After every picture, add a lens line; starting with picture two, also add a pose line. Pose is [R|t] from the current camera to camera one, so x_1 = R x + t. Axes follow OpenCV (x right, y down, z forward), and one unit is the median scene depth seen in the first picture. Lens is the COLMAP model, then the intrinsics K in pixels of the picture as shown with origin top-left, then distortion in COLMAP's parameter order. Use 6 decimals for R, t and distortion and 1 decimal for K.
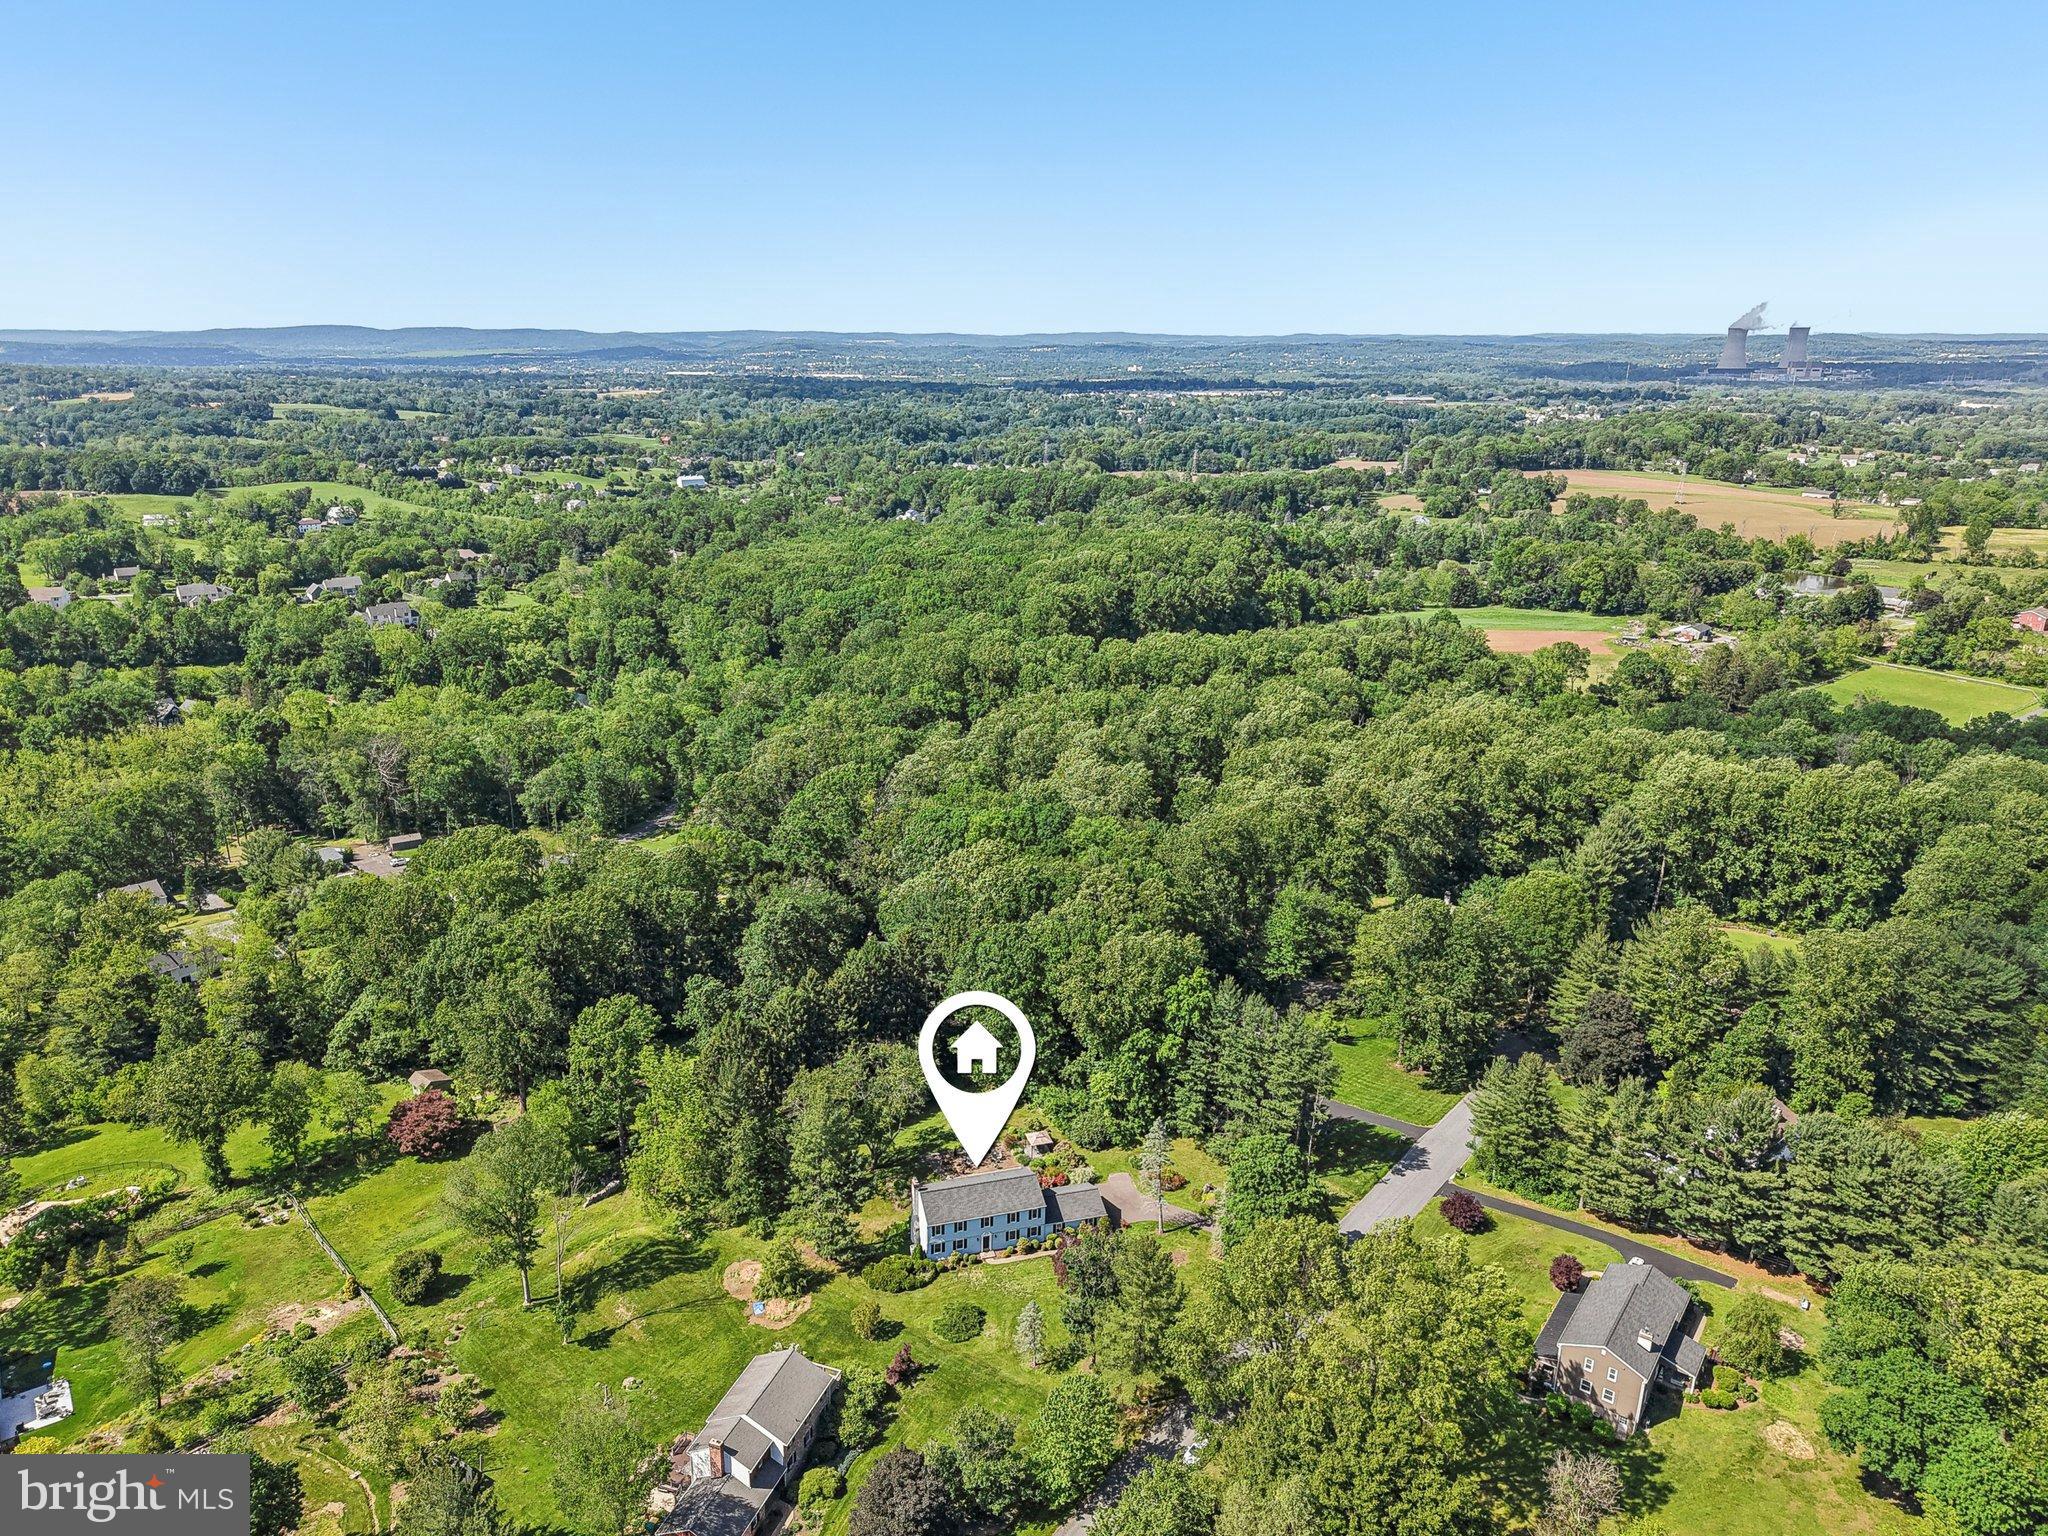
lens RADIAL K [[1369.7, 0, 1015.5], [0, 1369.7, 771.7], [0, 0, 1]] dist [0.029306, -0.031282]
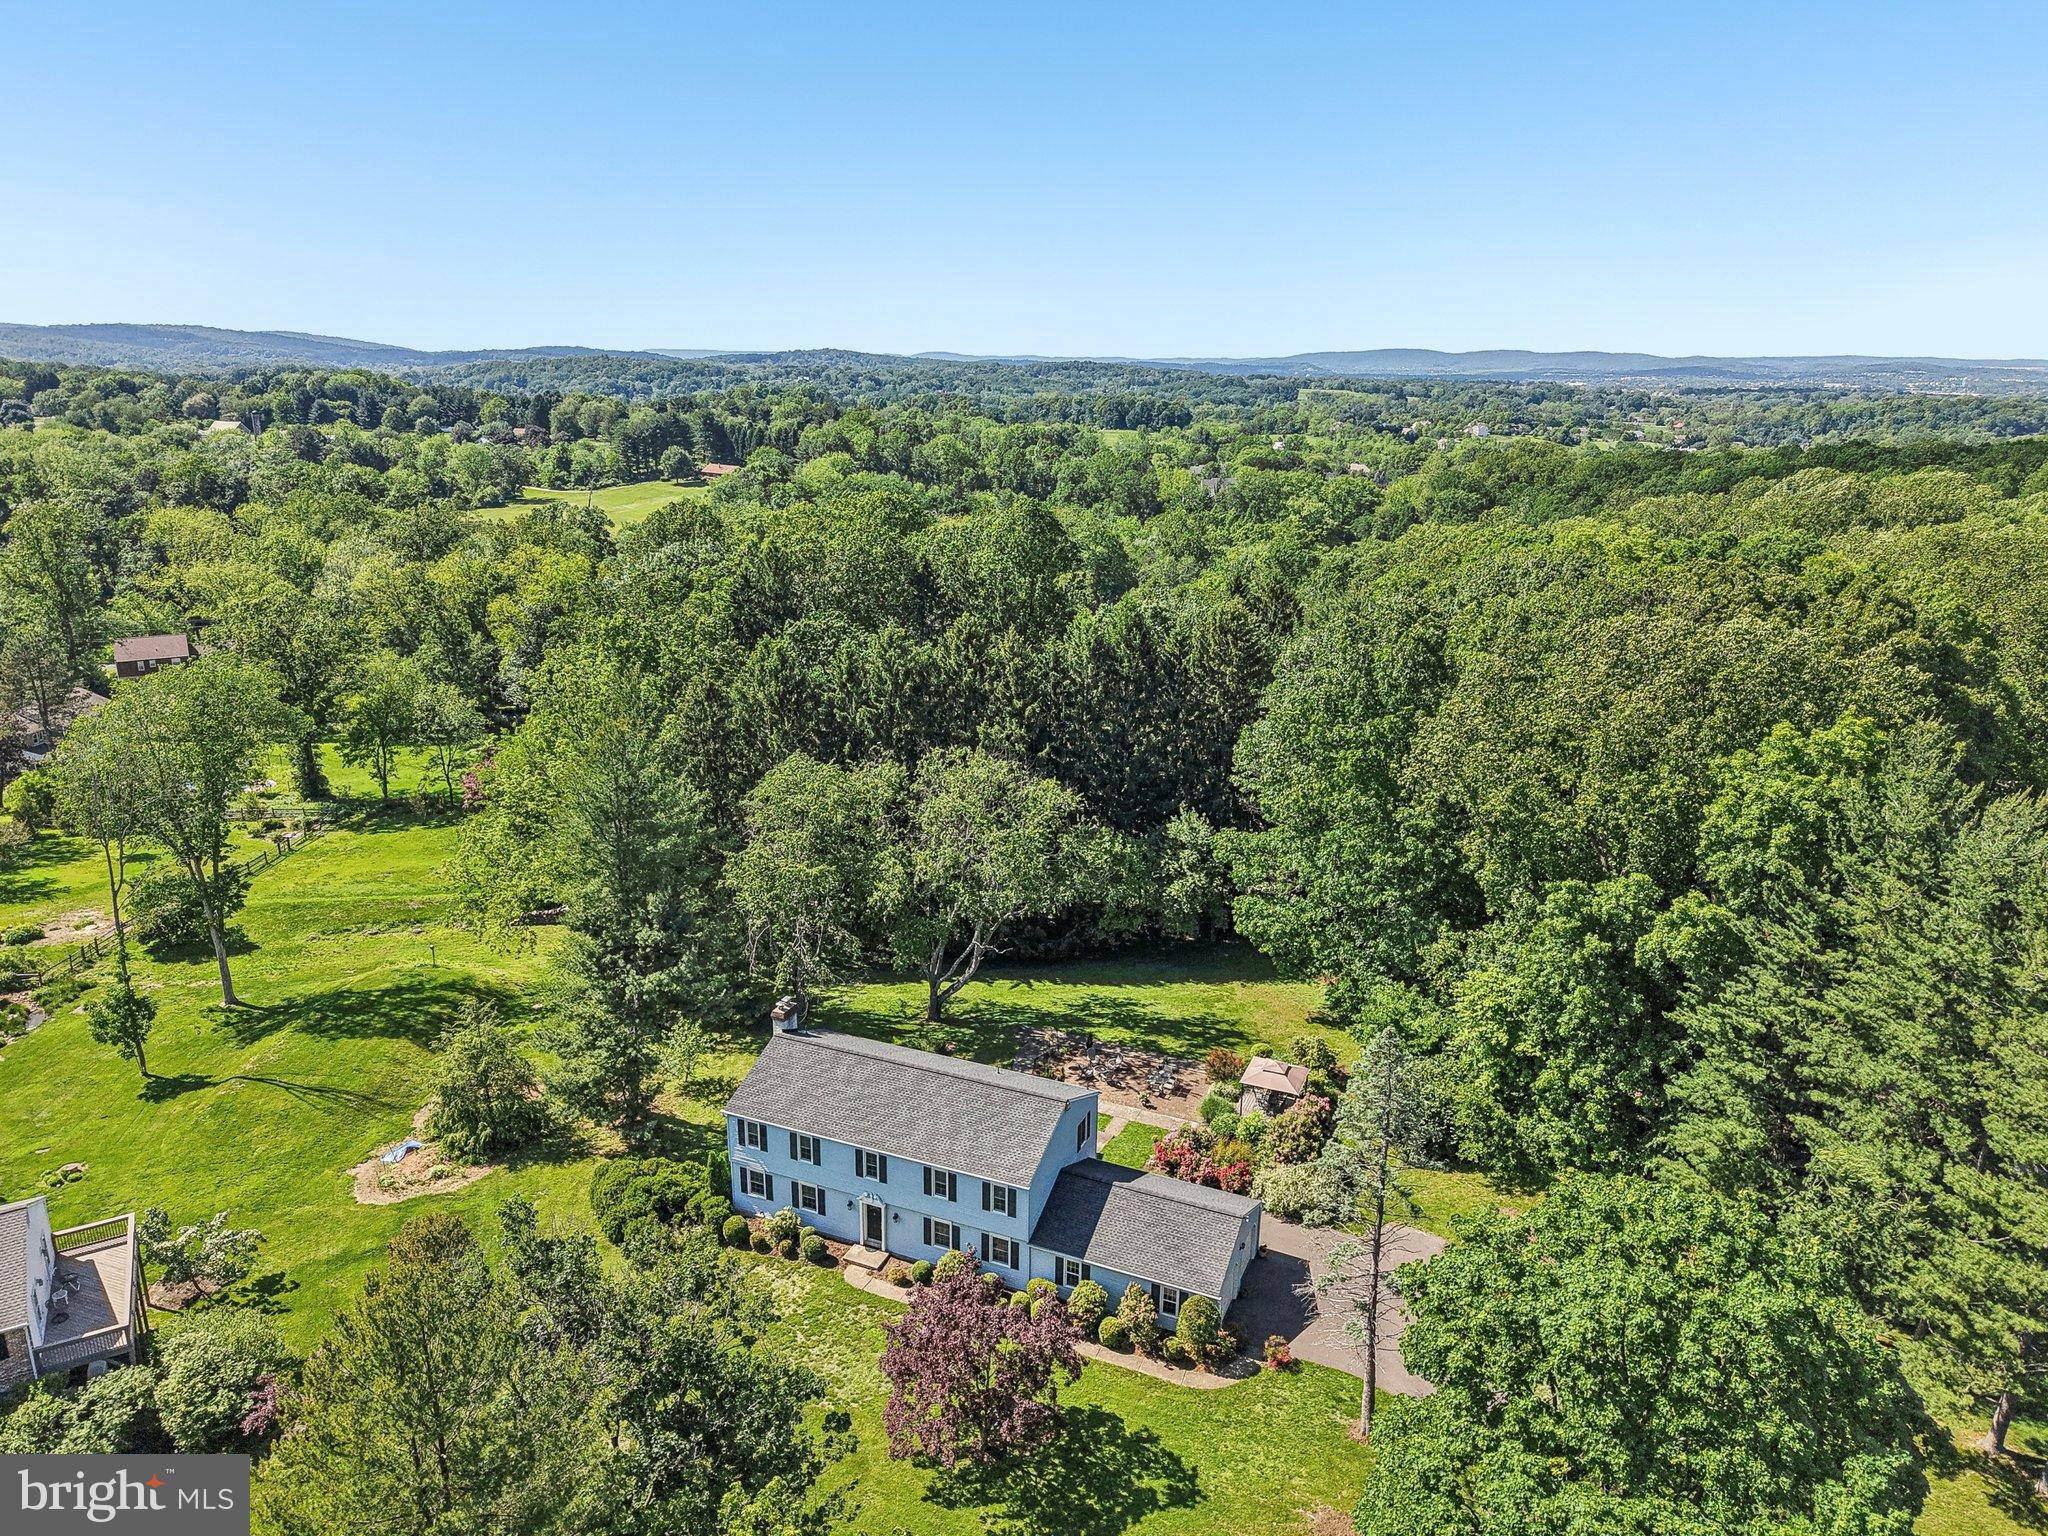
lens RADIAL K [[1369.7, 0, 1015.5], [0, 1369.7, 771.7], [0, 0, 1]] dist [0.029306, -0.031282]
pose [[0.768132, 0.179181, -0.614709, 0.208232], [-0.189510, 0.980653, 0.049040, 0.201851], [0.611603, 0.078824, 0.787228, 0.730137]]
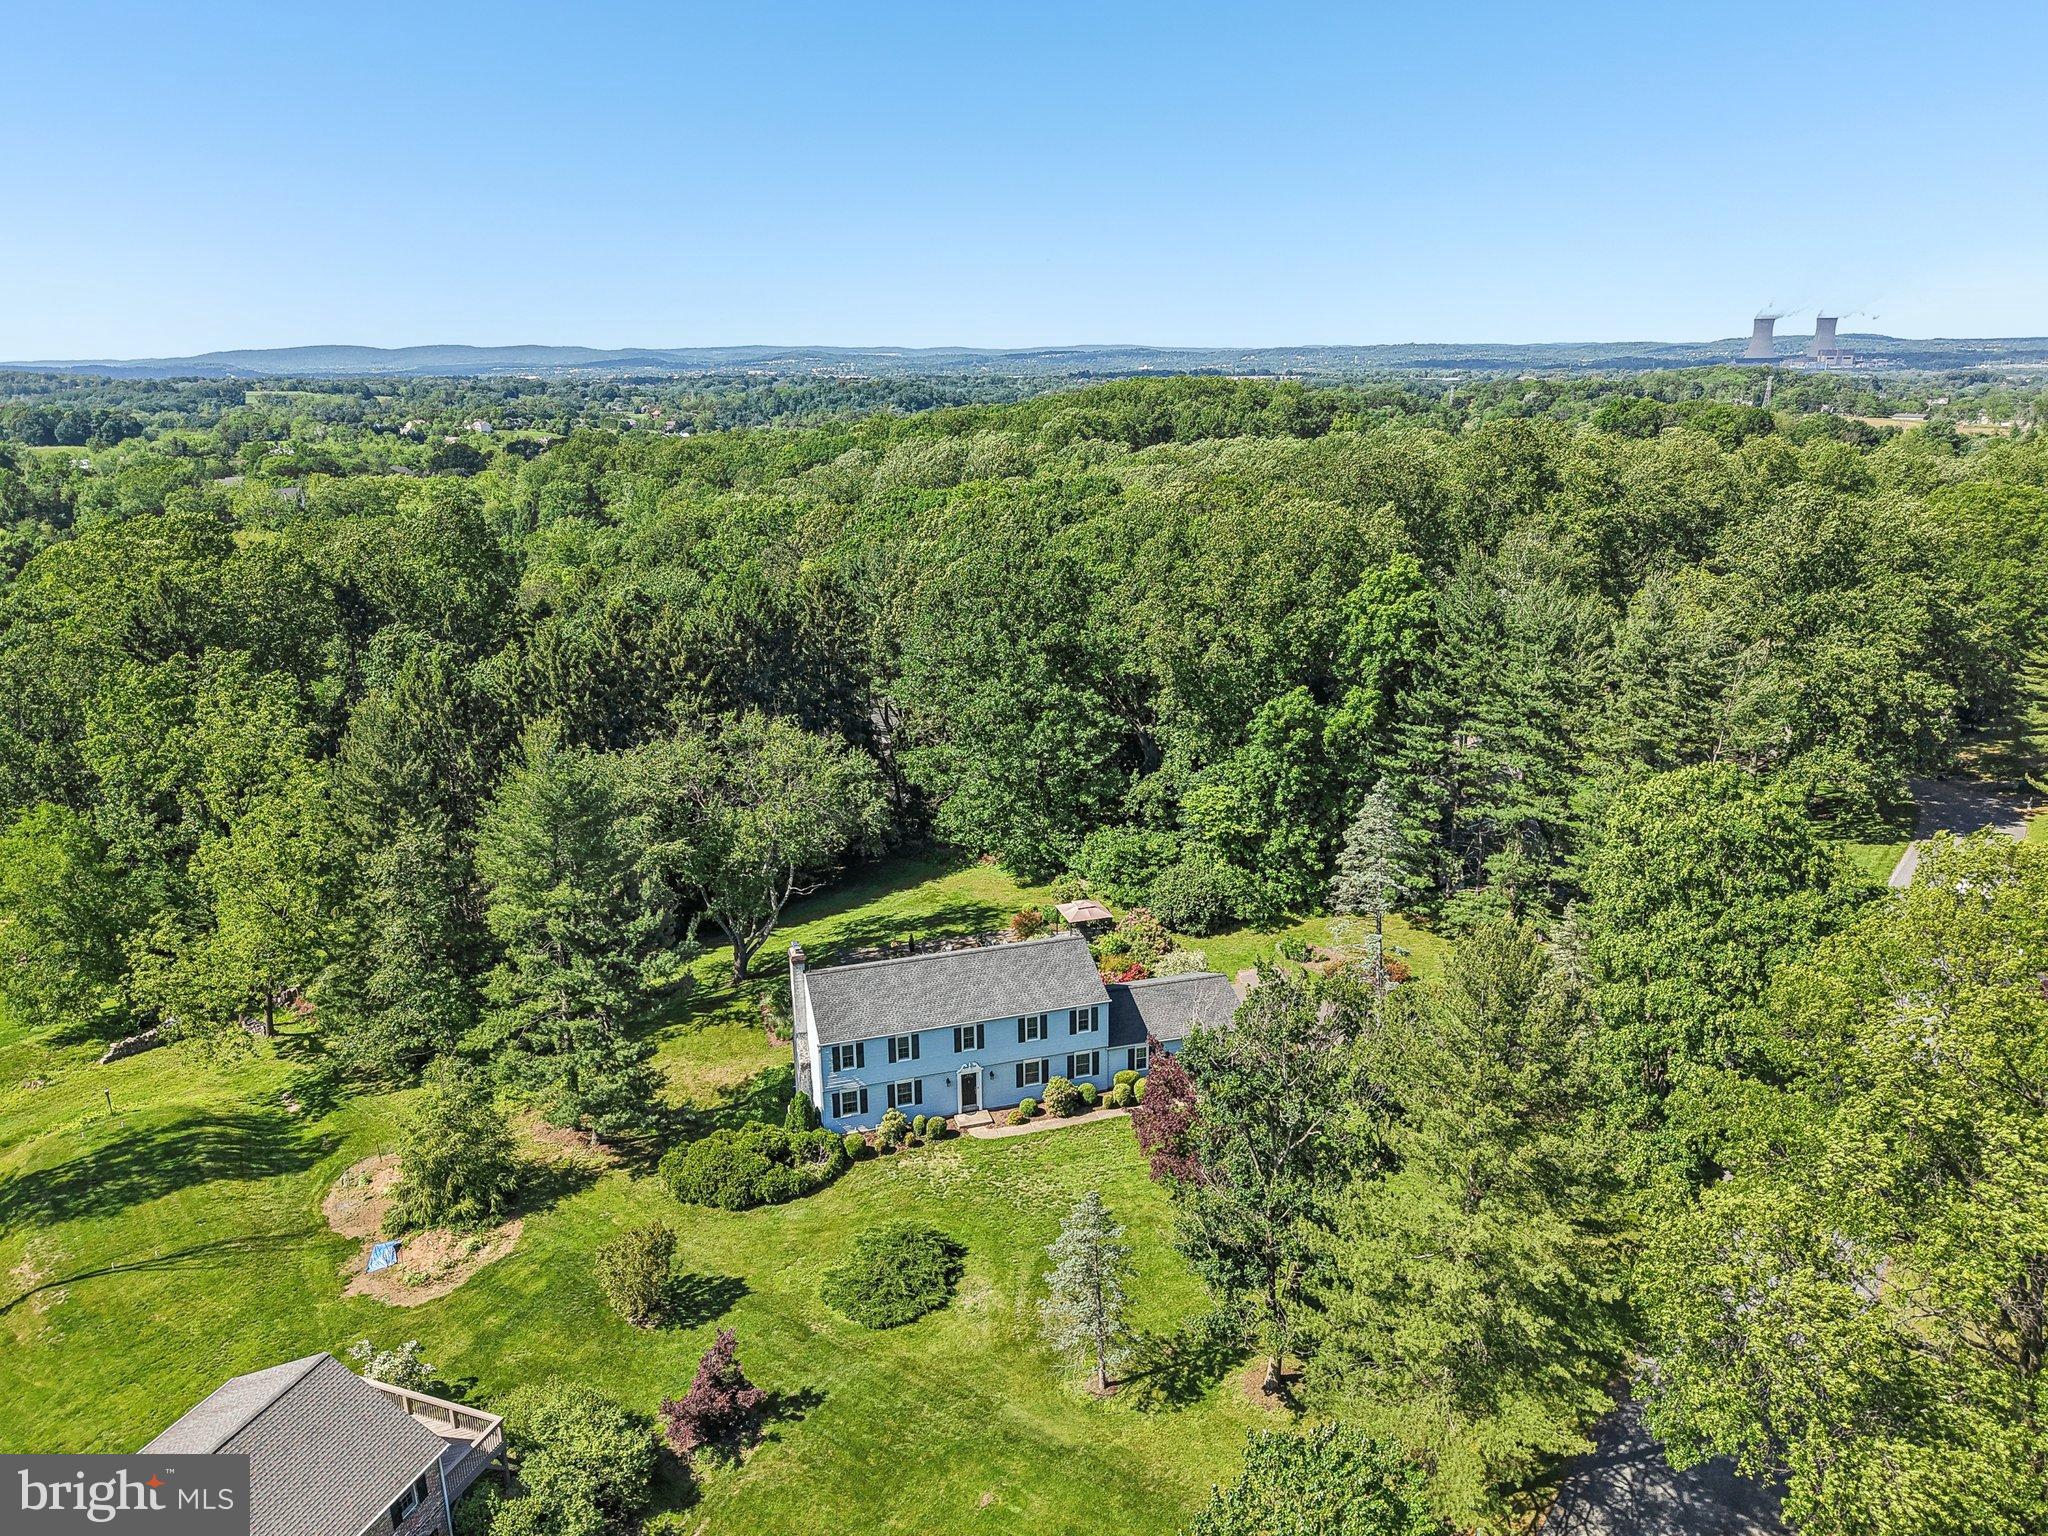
lens RADIAL K [[1378.8, 0, 1022.1], [0, 1378.8, 790.3], [0, 0, 1]] dist [0.015029, -0.002206]
pose [[0.999598, -0.027060, -0.008433, 0.000636], [0.027127, 0.999600, 0.008030, 0.250171], [0.008212, -0.008256, 0.999932, 0.587534]]
